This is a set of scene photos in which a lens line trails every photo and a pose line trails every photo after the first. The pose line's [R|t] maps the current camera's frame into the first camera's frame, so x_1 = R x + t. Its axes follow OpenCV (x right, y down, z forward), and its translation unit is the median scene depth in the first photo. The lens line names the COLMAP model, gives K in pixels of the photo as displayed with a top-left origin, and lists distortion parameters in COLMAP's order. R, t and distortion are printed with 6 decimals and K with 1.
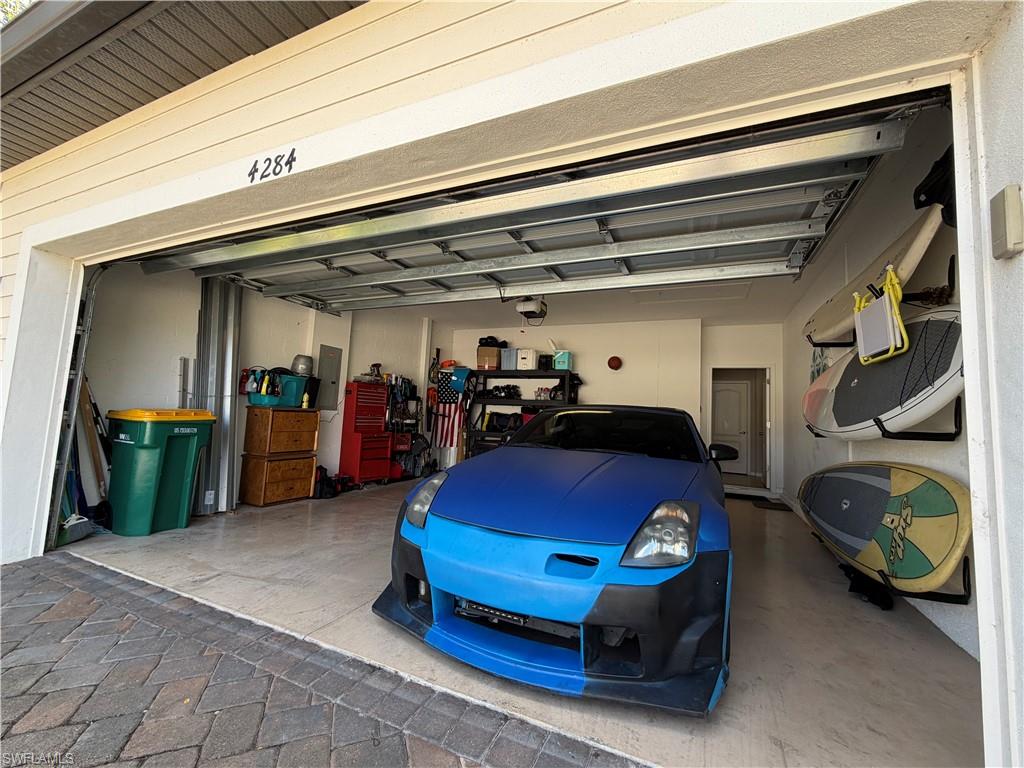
lens RADIAL K [[422.4, 0, 512.0], [0, 422.4, 384.0], [0, 0, 1]] dist [0.000250, -0.000028]
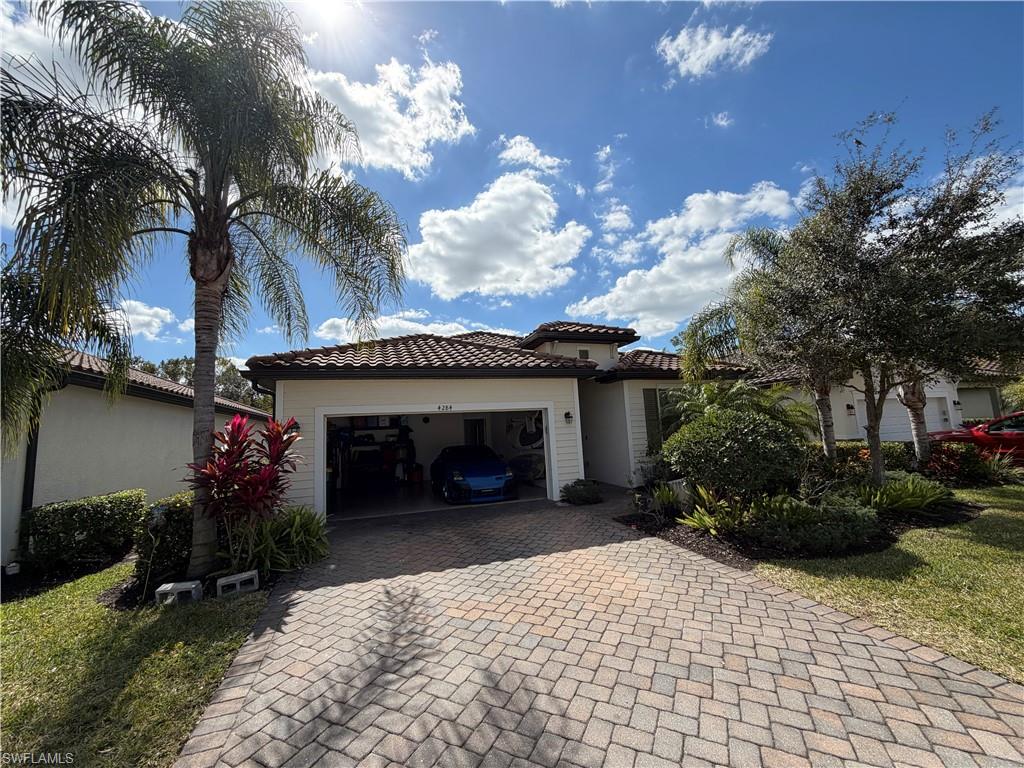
lens RADIAL K [[406.7, 0, 508.8], [0, 406.7, 382.8], [0, 0, 1]] dist [-0.000023, -0.000363]
pose [[0.732672, -0.000149, 0.680582, -2.310011], [0.025470, 0.999305, -0.027200, -0.475090], [-0.680105, 0.037264, 0.732167, -2.098000]]
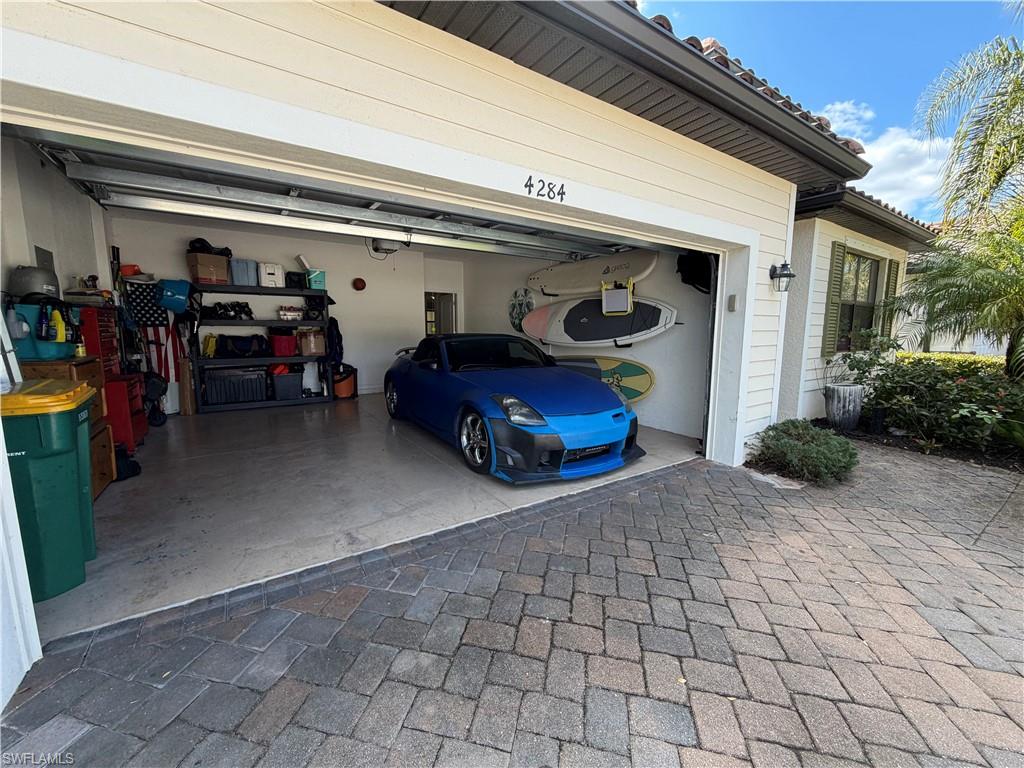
lens RADIAL K [[406.7, 0, 508.8], [0, 406.7, 382.8], [0, 0, 1]] dist [-0.000023, -0.000363]
pose [[0.540419, -0.156007, 0.826807, -1.298493], [-0.050644, 0.974848, 0.217043, -0.138504], [-0.839871, -0.159167, 0.518925, 0.241480]]
